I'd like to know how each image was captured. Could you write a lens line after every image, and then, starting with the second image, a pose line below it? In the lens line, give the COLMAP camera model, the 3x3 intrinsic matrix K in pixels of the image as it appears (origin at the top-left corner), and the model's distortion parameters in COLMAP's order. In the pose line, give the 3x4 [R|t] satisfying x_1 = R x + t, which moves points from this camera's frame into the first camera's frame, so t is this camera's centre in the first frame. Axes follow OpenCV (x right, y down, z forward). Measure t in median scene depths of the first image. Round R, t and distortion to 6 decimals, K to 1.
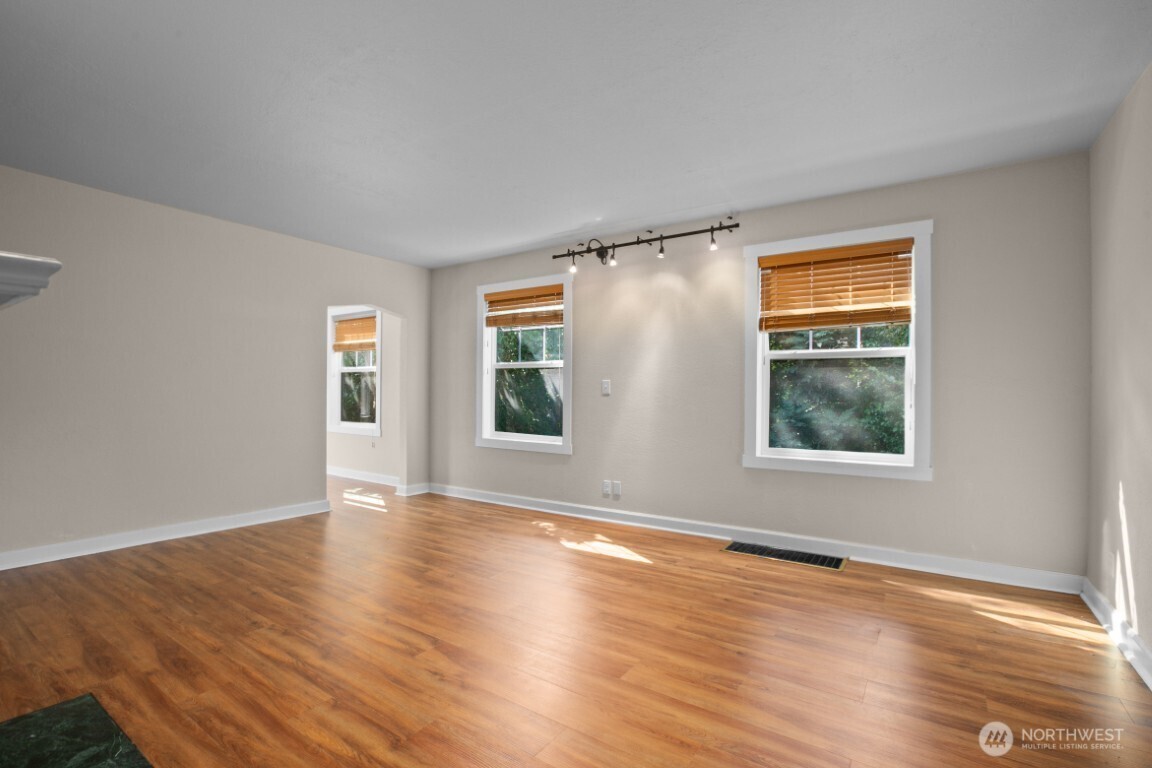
lens RADIAL K [[524.7, 0, 576.2], [0, 524.7, 385.0], [0, 0, 1]] dist [-0.001387, 0.000262]
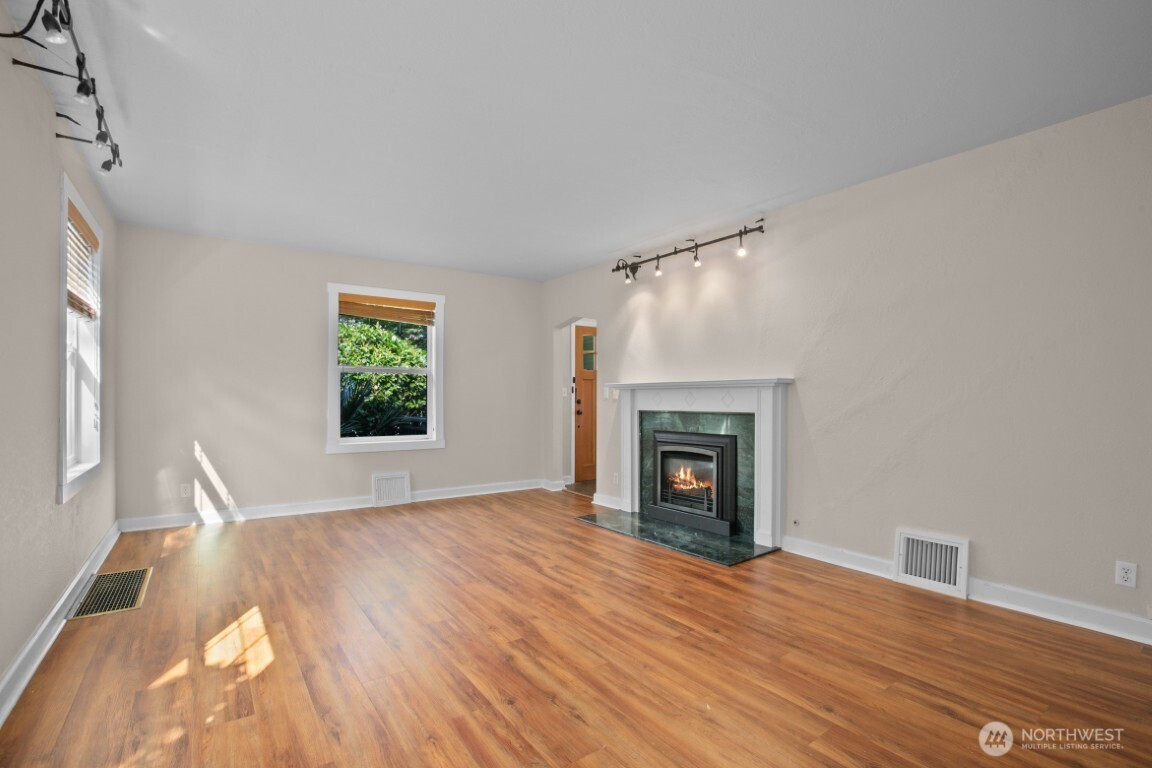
lens RADIAL K [[524.7, 0, 576.6], [0, 524.7, 388.4], [0, 0, 1]] dist [-0.001387, 0.000262]
pose [[-0.938328, -0.002118, 0.345739, -0.716611], [-0.012478, 0.999537, -0.027743, 0.030828], [-0.345520, -0.030346, -0.937920, 1.947340]]
